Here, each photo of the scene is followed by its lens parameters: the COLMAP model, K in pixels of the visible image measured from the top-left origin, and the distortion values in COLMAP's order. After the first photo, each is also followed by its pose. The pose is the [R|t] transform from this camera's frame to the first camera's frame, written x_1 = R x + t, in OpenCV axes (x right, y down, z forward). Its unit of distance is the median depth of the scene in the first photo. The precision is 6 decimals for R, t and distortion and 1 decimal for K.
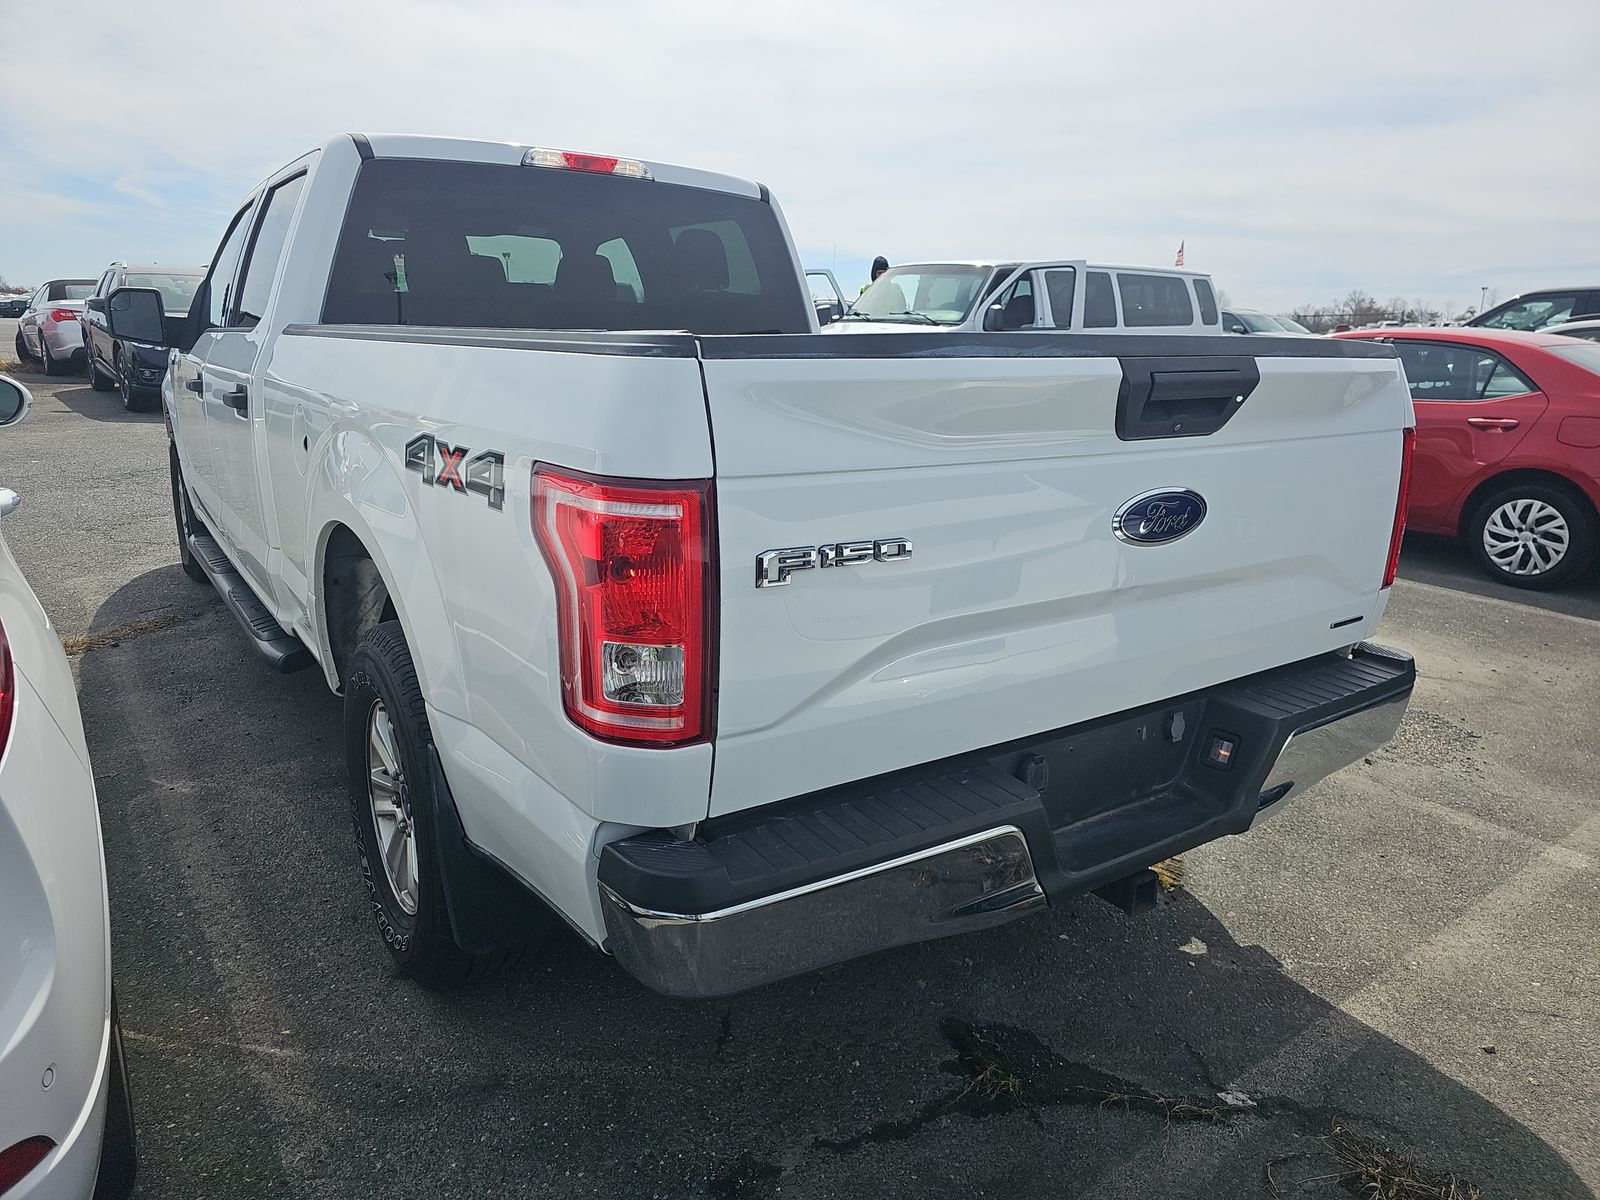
lens RADIAL K [[1041.0, 0, 800.0], [0, 1041.0, 600.0], [0, 0, 1]] dist [0.067917, -0.067249]
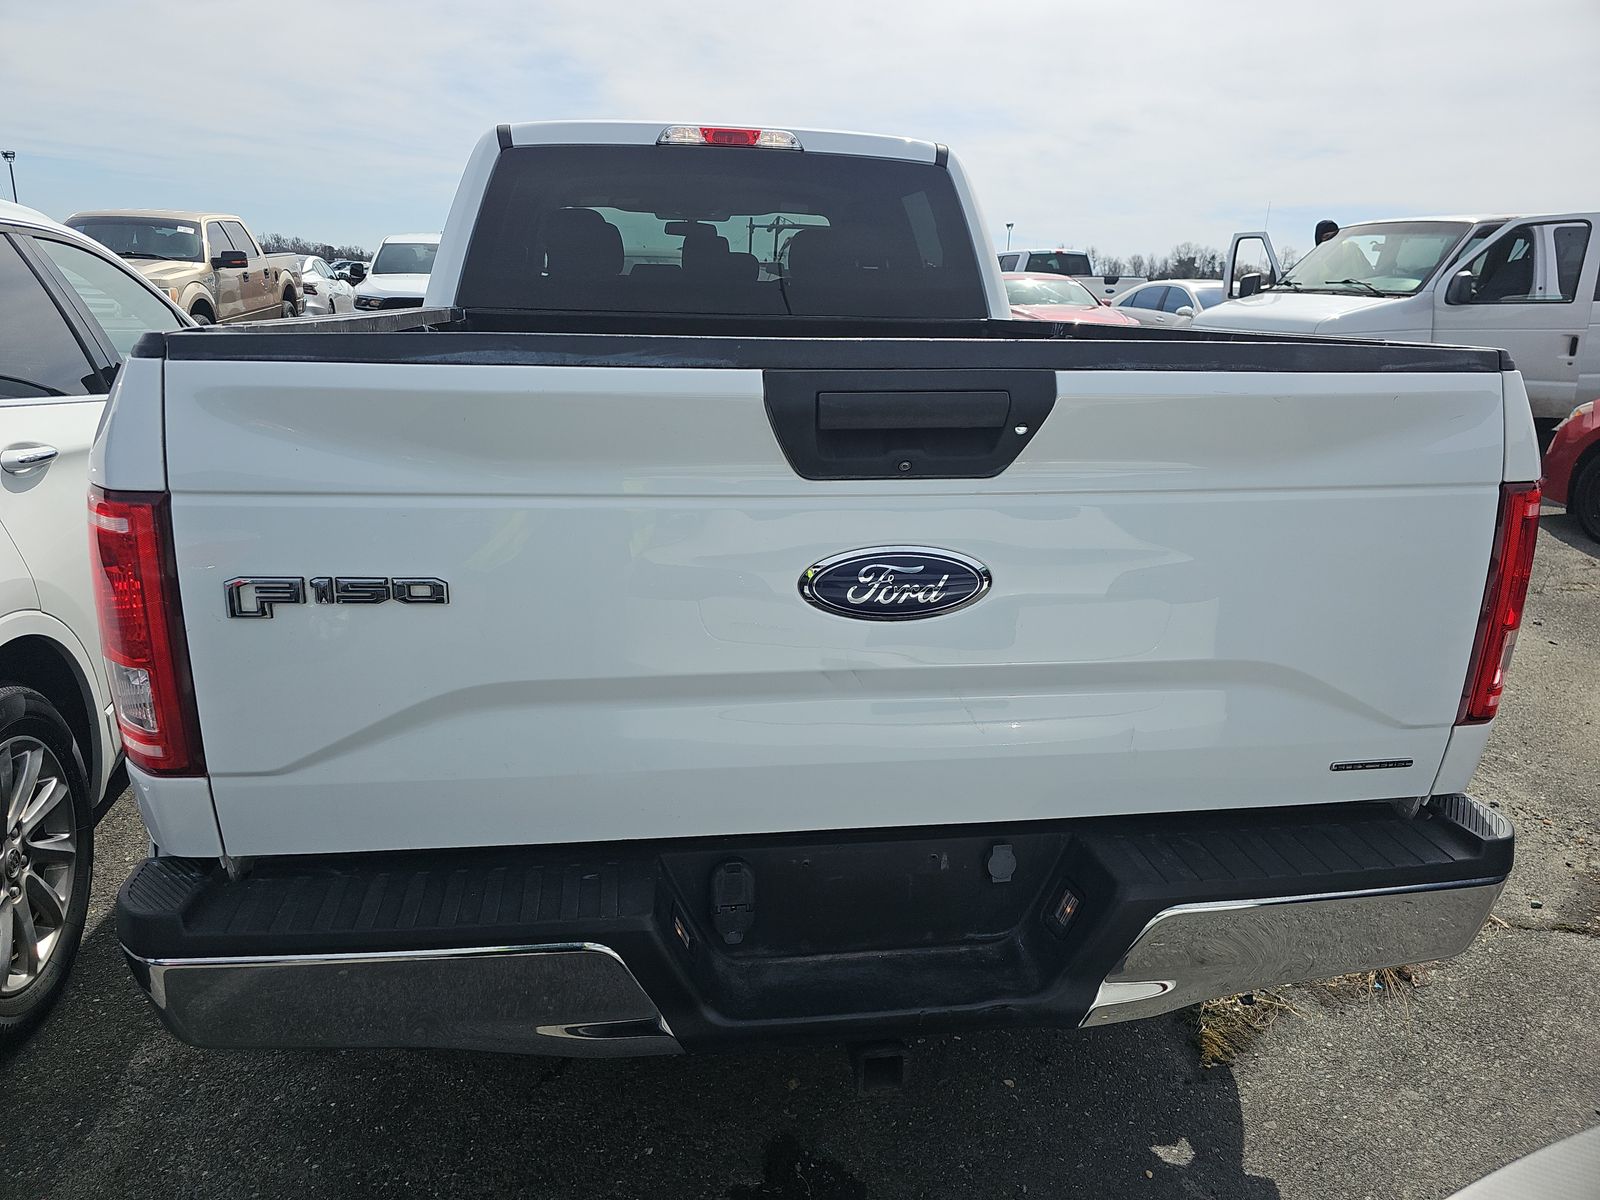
lens RADIAL K [[1041.0, 0, 800.0], [0, 1041.0, 600.0], [0, 0, 1]] dist [0.067917, -0.067249]
pose [[0.894593, 0.123438, -0.429495, 0.336233], [-0.112236, 0.992350, 0.051426, -0.055138], [0.432557, 0.002199, 0.901604, 0.171857]]
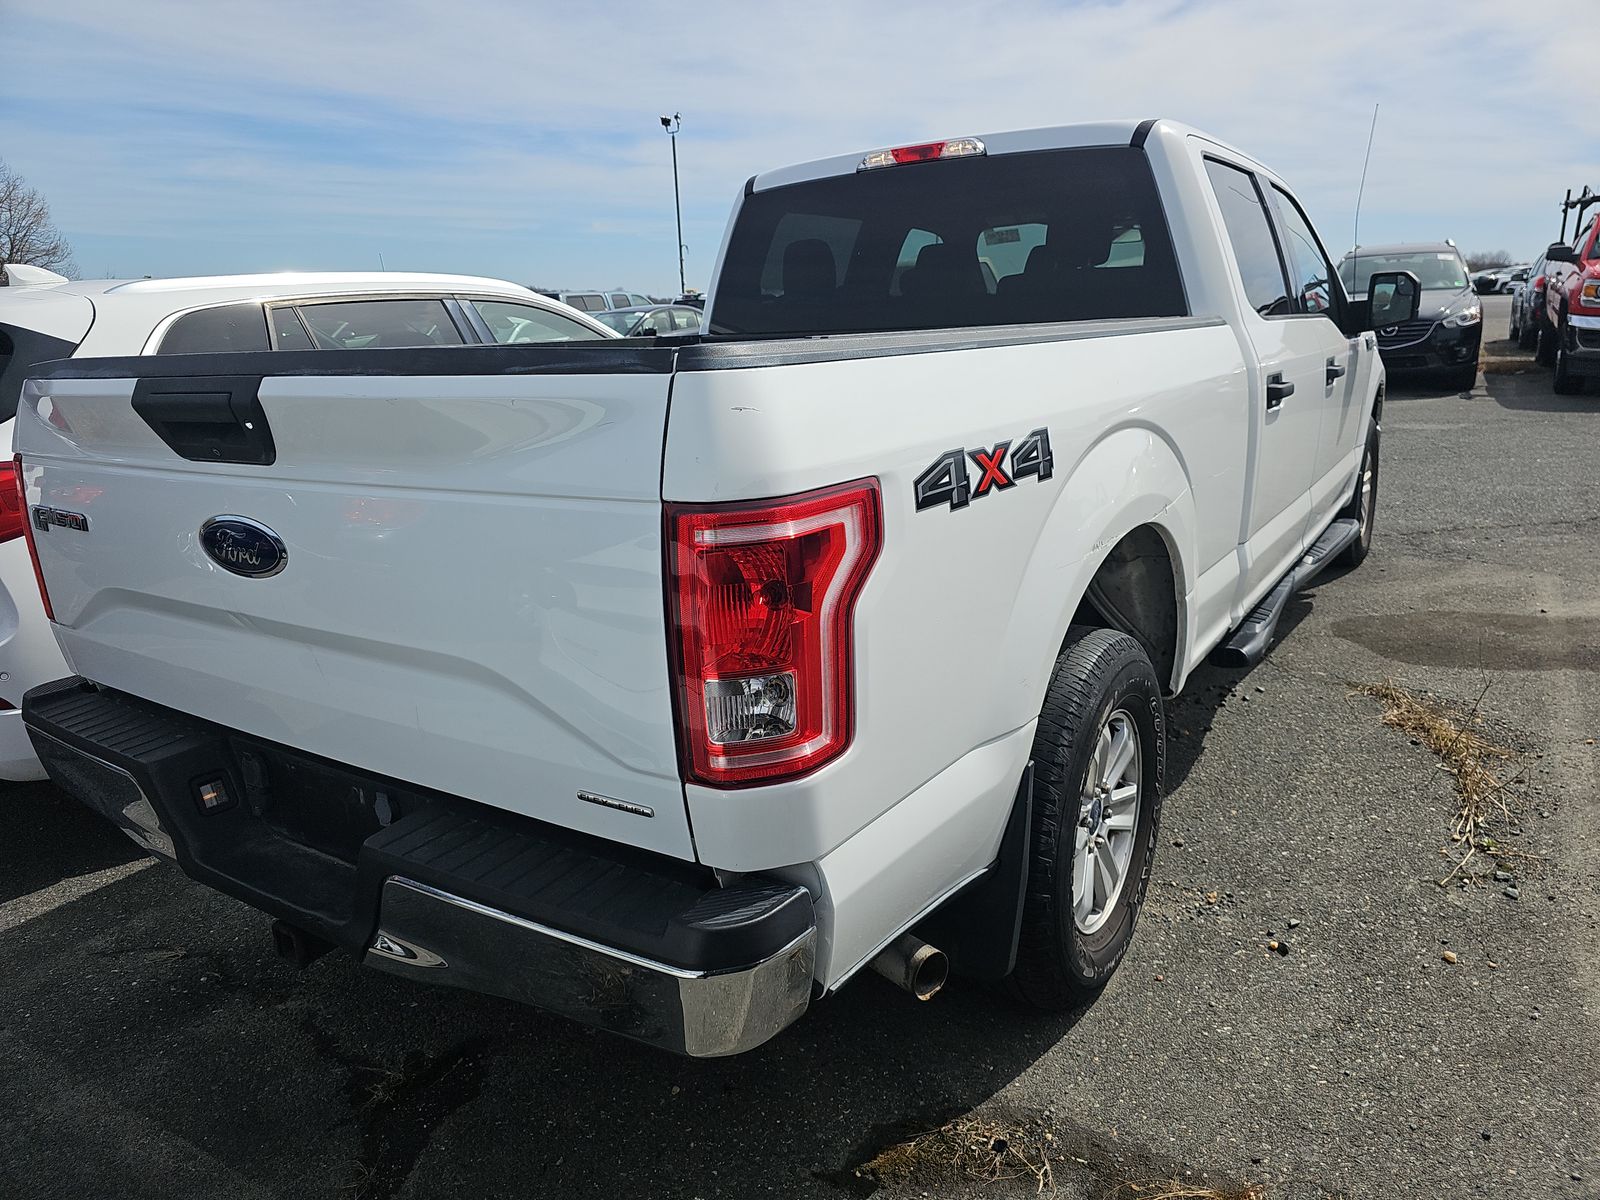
lens RADIAL K [[1033.7, 0, 795.5], [0, 1033.7, 578.5], [0, 0, 1]] dist [0.065573, -0.064223]
pose [[0.382601, 0.188047, -0.904575, 0.742540], [-0.179224, 0.975576, 0.127002, -0.138379], [0.906364, 0.113530, 0.406959, 0.572540]]
